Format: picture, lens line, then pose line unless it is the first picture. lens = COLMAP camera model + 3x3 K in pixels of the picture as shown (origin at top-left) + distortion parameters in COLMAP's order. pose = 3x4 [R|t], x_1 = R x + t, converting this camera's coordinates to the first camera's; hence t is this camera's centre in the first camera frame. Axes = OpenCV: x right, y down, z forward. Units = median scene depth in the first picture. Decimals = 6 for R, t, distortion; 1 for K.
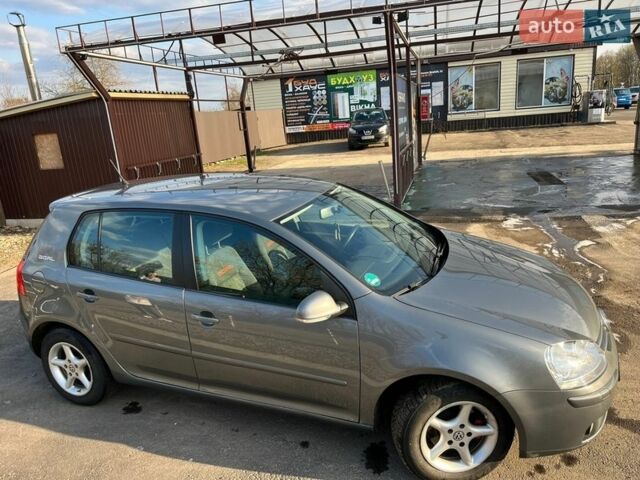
lens RADIAL K [[483.6, 0, 320.0], [0, 483.6, 240.0], [0, 0, 1]] dist [0.057704, -0.086124]
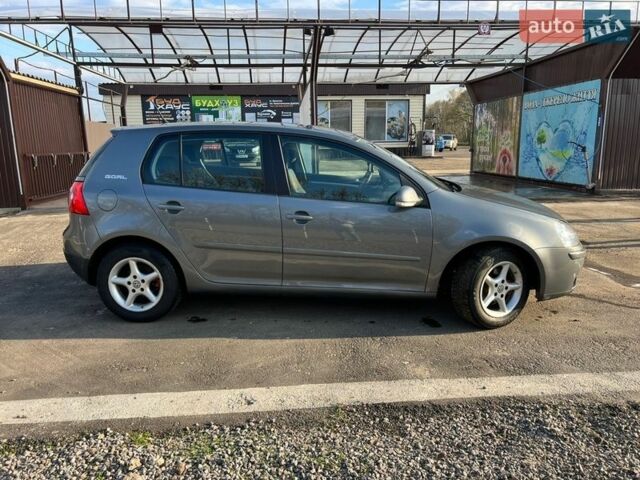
lens RADIAL K [[483.6, 0, 320.0], [0, 483.6, 240.0], [0, 0, 1]] dist [0.057704, -0.086124]
pose [[0.943292, 0.001628, 0.331960, -0.140488], [0.023223, 0.997214, -0.070882, 0.072929], [-0.331150, 0.074571, 0.940627, -0.032246]]
